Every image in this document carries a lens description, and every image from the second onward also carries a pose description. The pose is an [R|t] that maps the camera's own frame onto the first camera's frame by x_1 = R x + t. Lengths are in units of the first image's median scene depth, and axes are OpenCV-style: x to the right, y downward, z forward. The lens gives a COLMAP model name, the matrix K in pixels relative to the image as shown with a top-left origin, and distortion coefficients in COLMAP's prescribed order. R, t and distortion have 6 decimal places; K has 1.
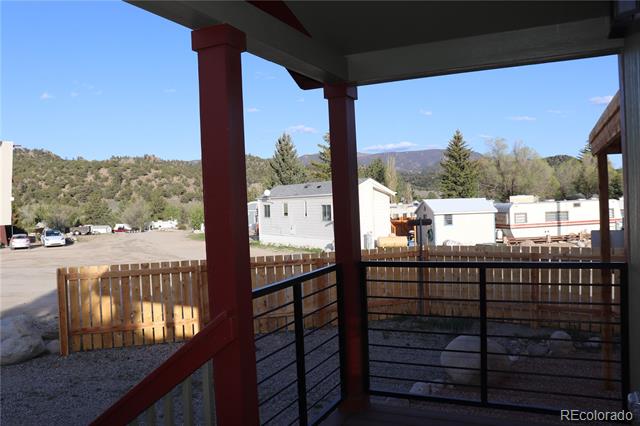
lens RADIAL K [[545.0, 0, 319.1], [0, 545.0, 201.8], [0, 0, 1]] dist [-0.148899, 0.081301]
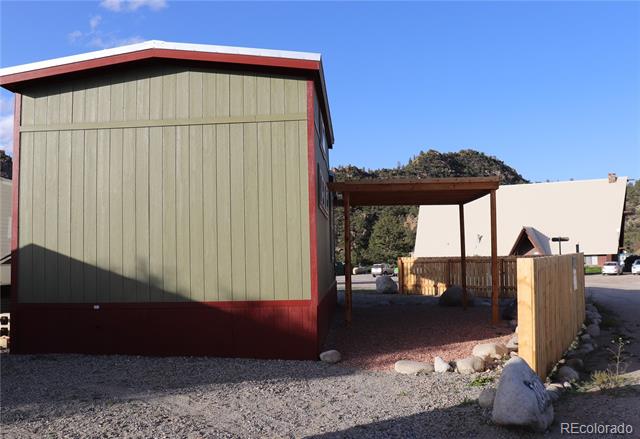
lens RADIAL K [[636.8, 0, 320.0], [0, 636.8, 219.5], [0, 0, 1]] dist [-0.005633, -0.006284]
pose [[0.378058, -0.029044, -0.925326, 0.143584], [0.010226, 0.999578, -0.027197, 0.000819], [0.925725, 0.000819, 0.378195, -0.029005]]
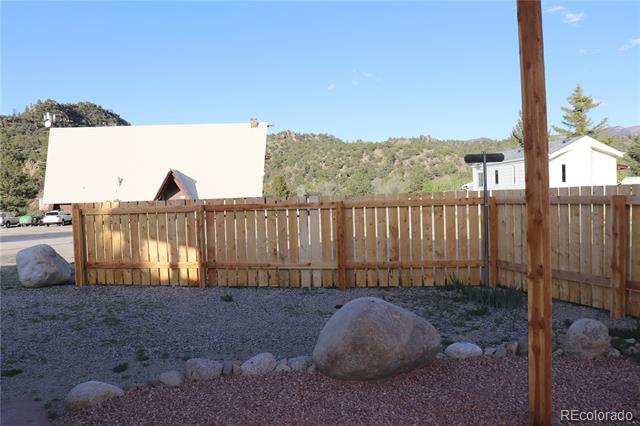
lens RADIAL K [[545.0, 0, 319.1], [0, 545.0, 201.8], [0, 0, 1]] dist [-0.148899, 0.081301]
pose [[0.864625, 0.013552, -0.502235, 0.031509], [0.002436, 0.999511, 0.031164, 0.006595], [0.502411, -0.028169, 0.864170, 0.023578]]
